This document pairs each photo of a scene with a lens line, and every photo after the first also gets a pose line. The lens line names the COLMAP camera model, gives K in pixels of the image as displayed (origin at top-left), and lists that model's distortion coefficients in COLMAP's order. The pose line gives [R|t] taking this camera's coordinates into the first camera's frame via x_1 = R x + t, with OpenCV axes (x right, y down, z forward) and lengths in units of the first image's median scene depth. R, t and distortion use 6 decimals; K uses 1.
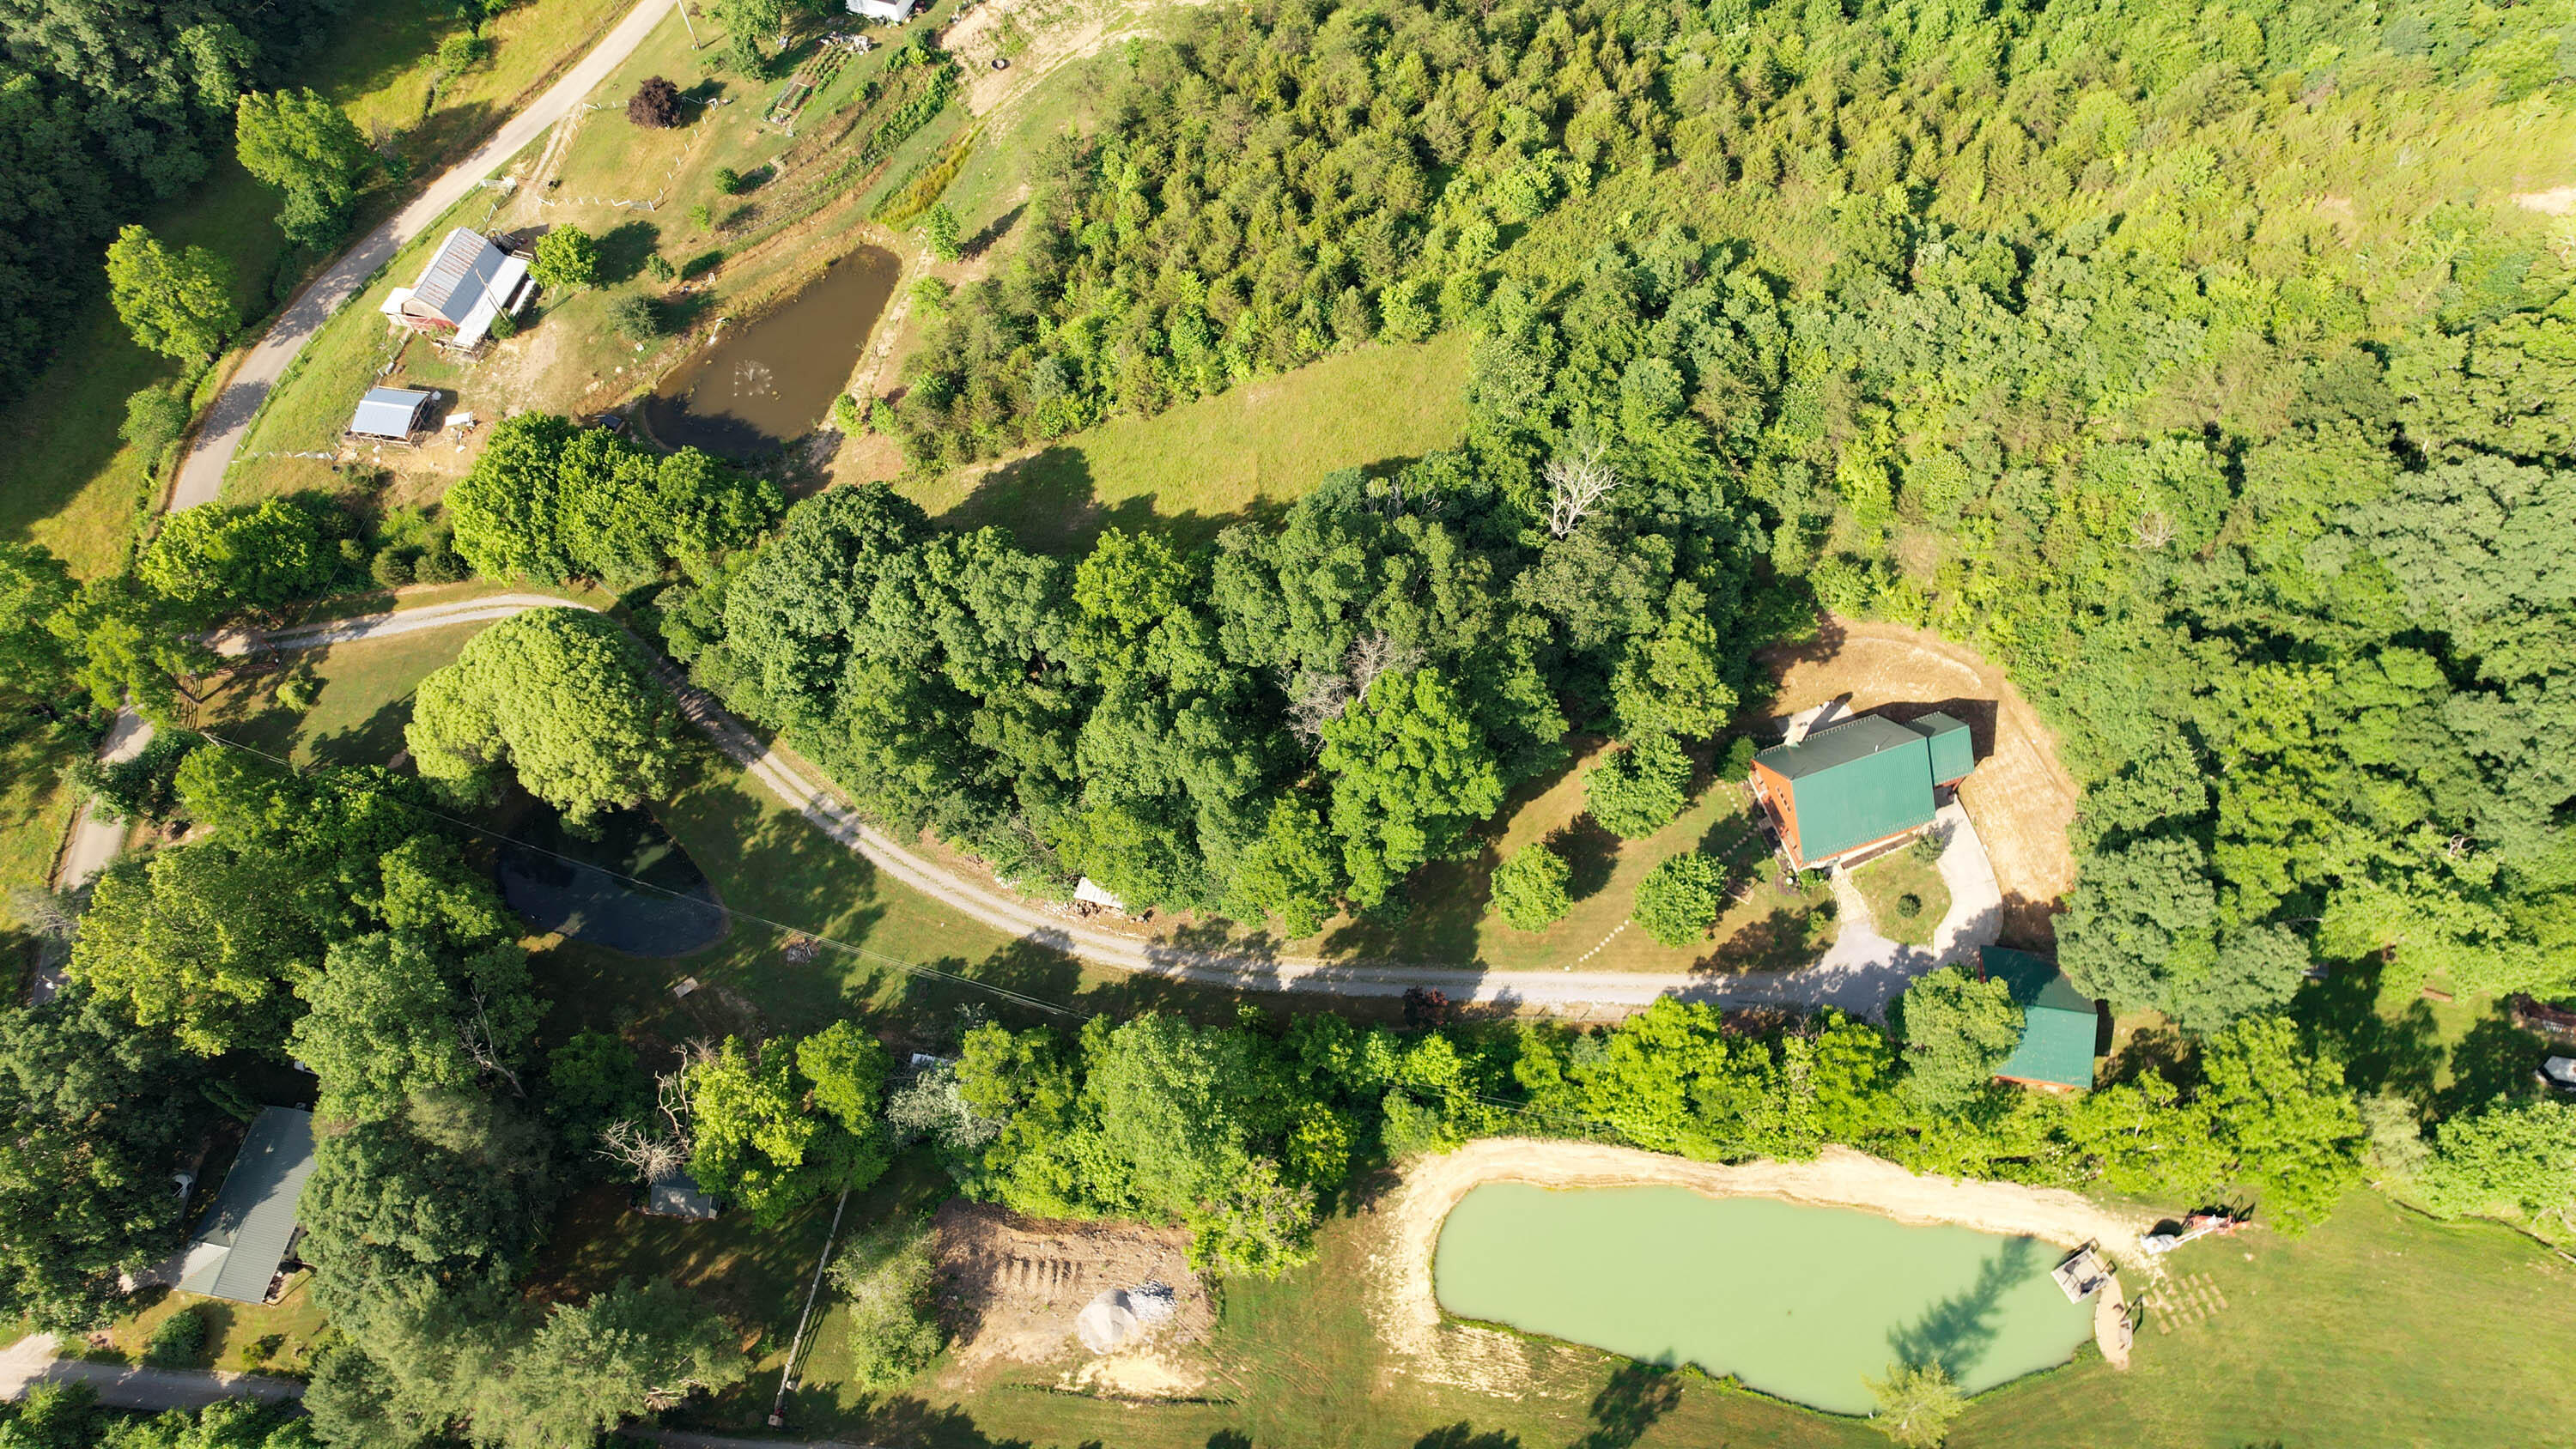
lens RADIAL K [[1640.7, 0, 1288.7], [0, 1640.7, 716.8], [0, 0, 1]] dist [-0.082417, 0.068733]
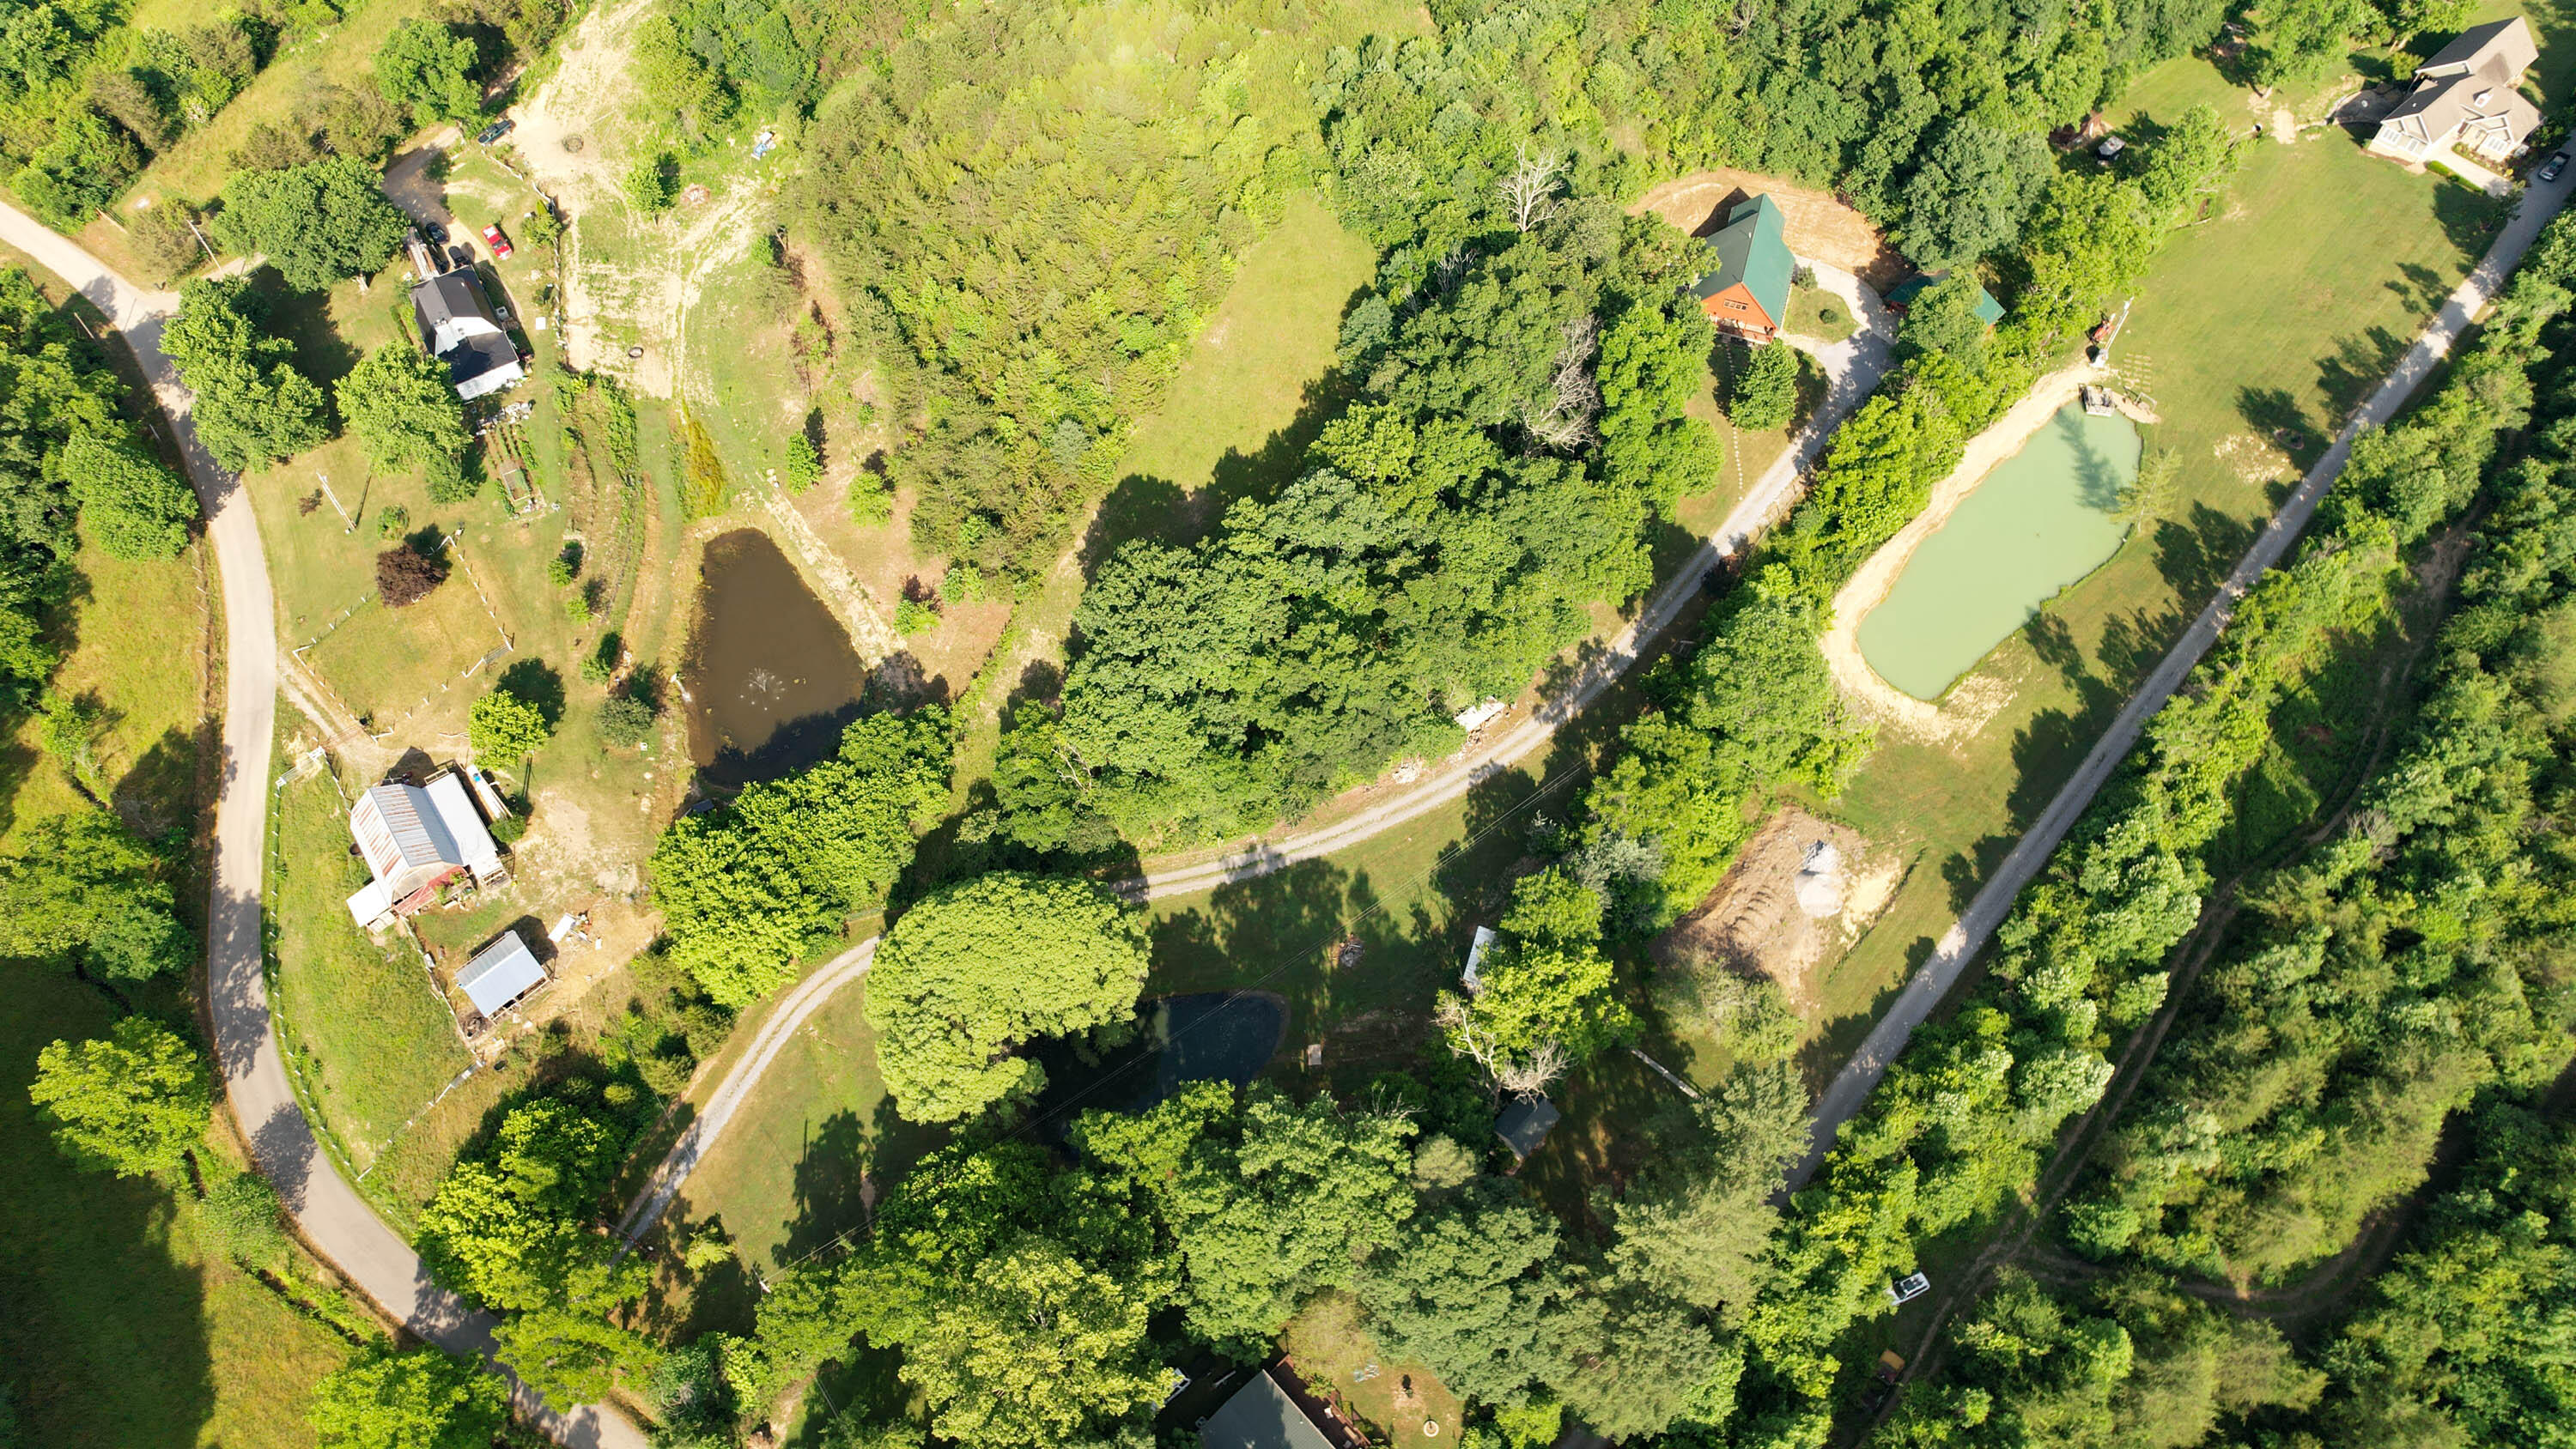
lens RADIAL K [[1640.7, 0, 1295.5], [0, 1640.7, 715.3], [0, 0, 1]] dist [-0.082417, 0.068733]
pose [[0.601489, -0.655248, 0.457014, -0.710986], [0.699140, 0.708547, 0.095728, -0.087291], [-0.386541, 0.261937, 0.884293, 0.060098]]
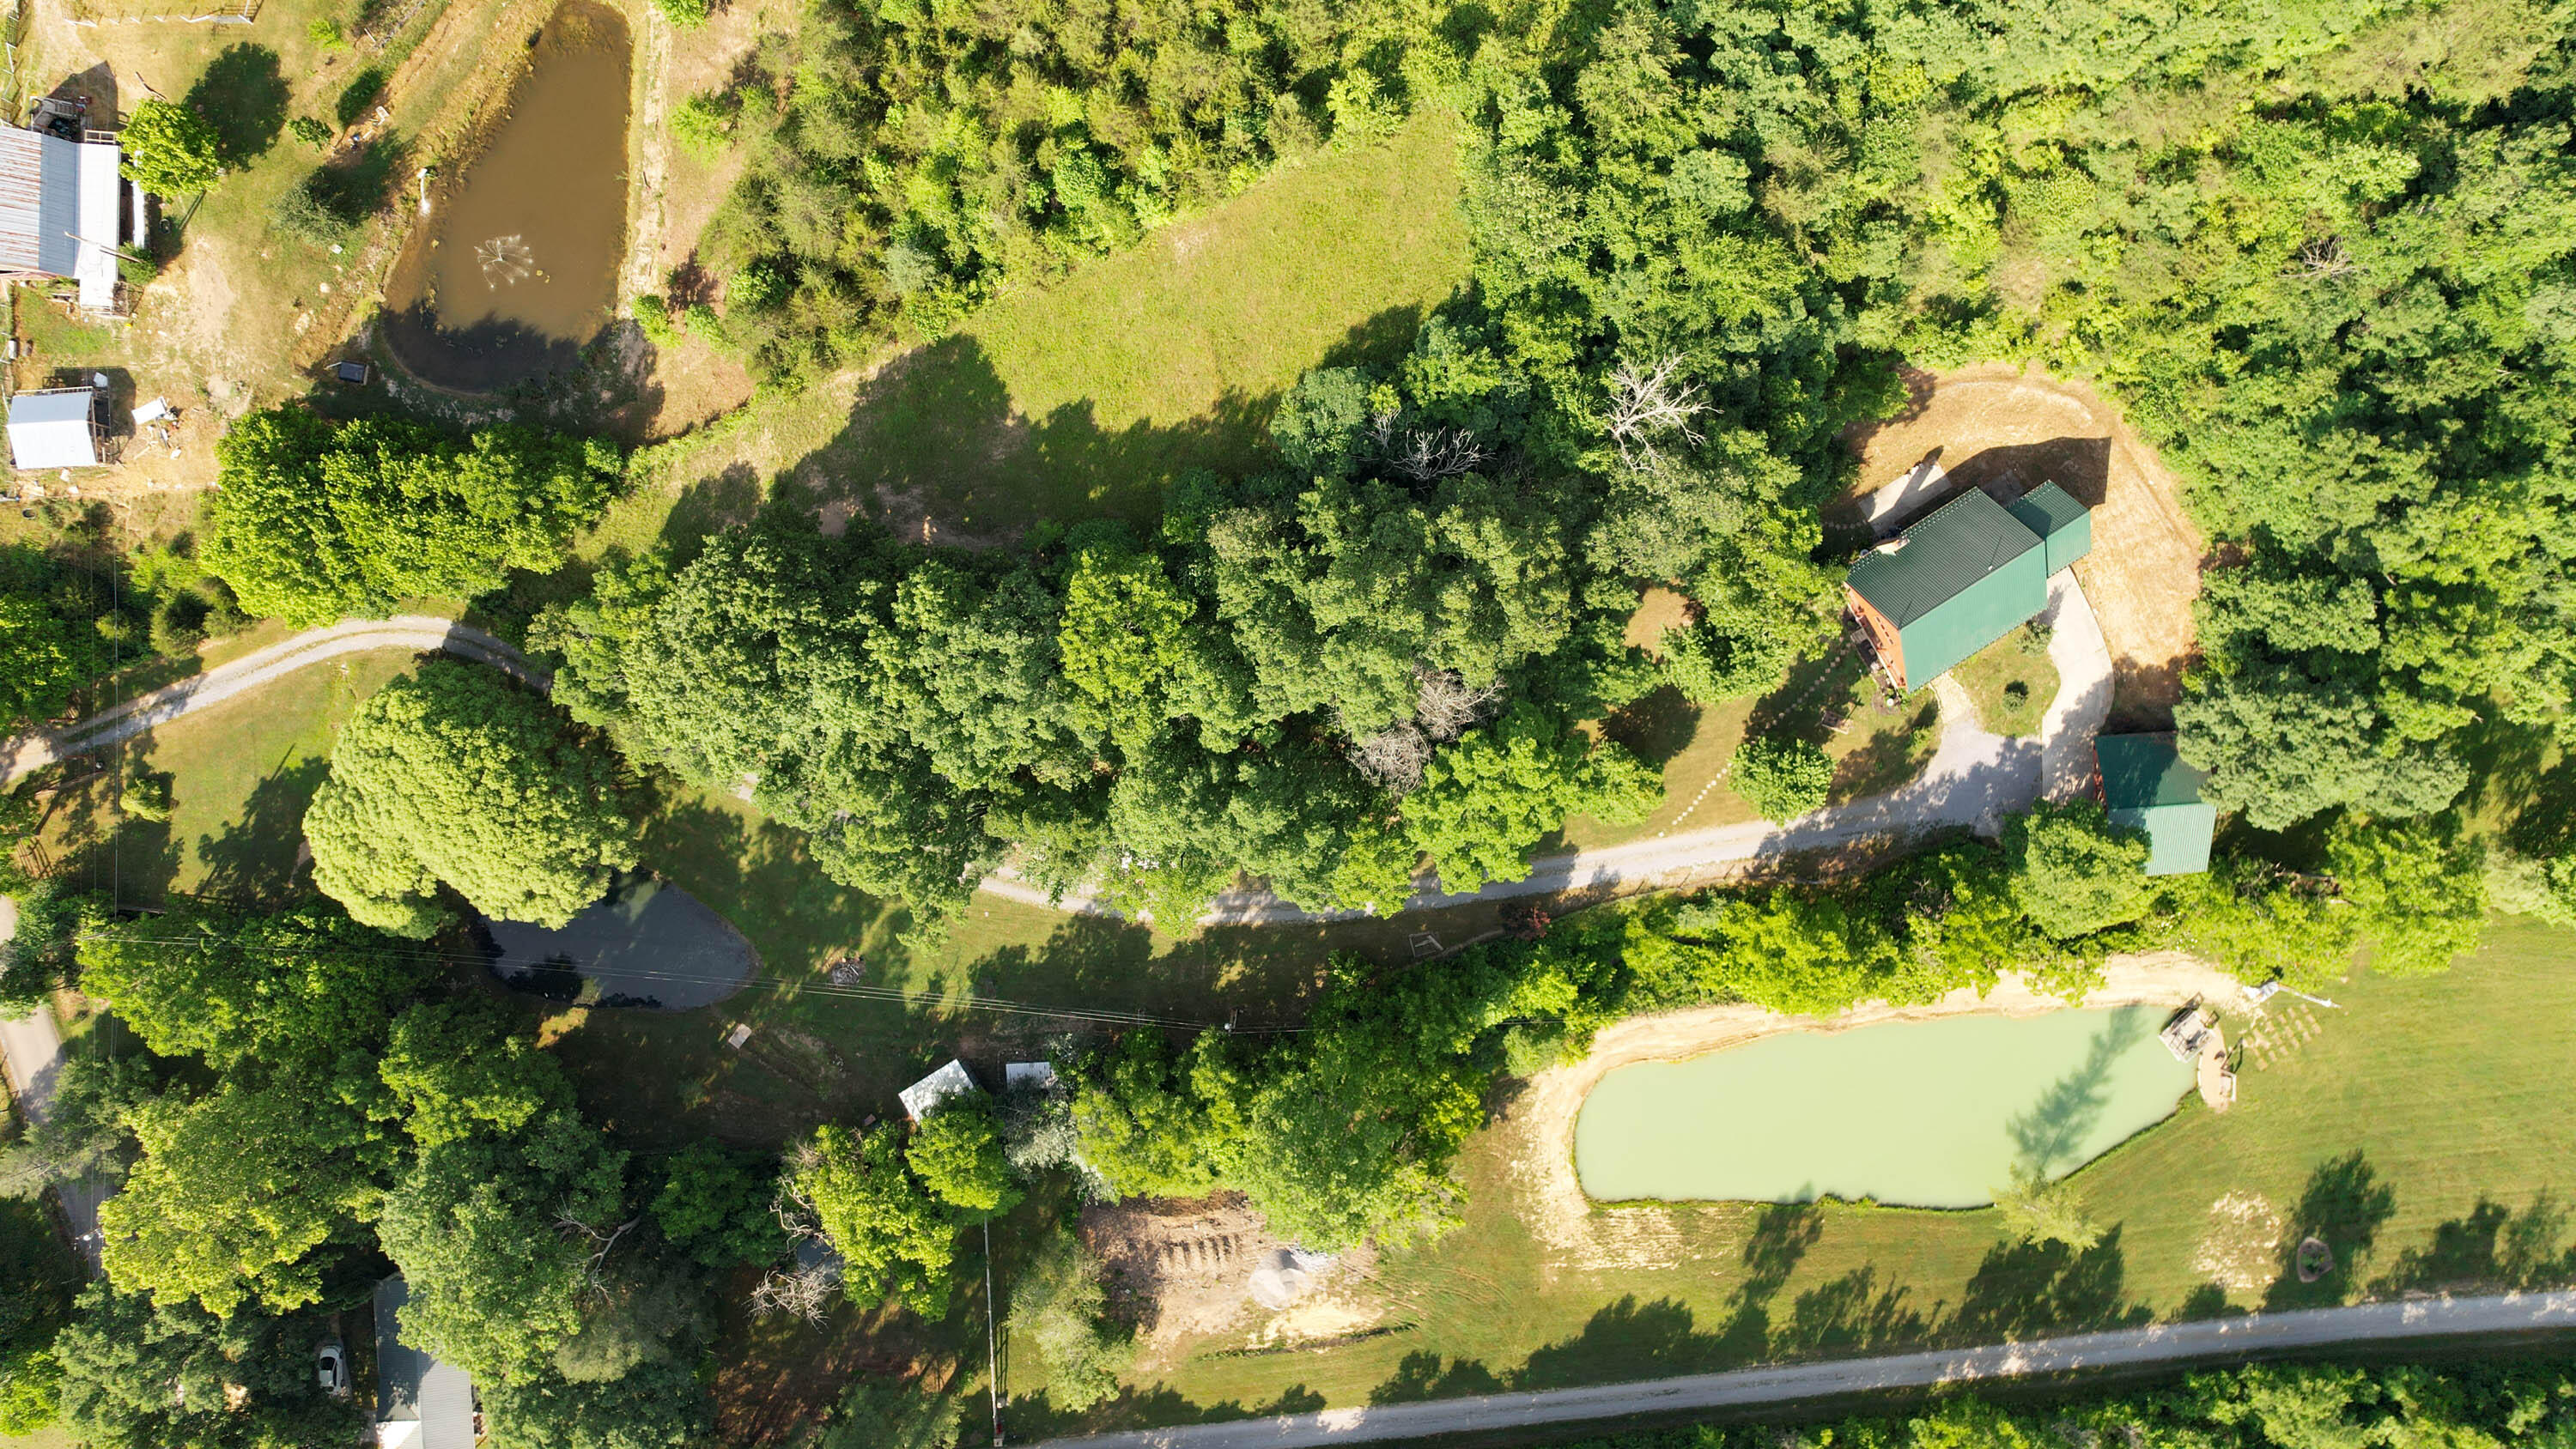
lens RADIAL K [[1640.7, 0, 1293.6], [0, 1640.7, 710.3], [0, 0, 1]] dist [-0.082417, 0.068733]
pose [[0.975029, -0.221758, 0.011880, -0.029981], [0.187192, 0.849475, 0.493307, -0.400188], [-0.119486, -0.478765, 0.869774, 0.240380]]
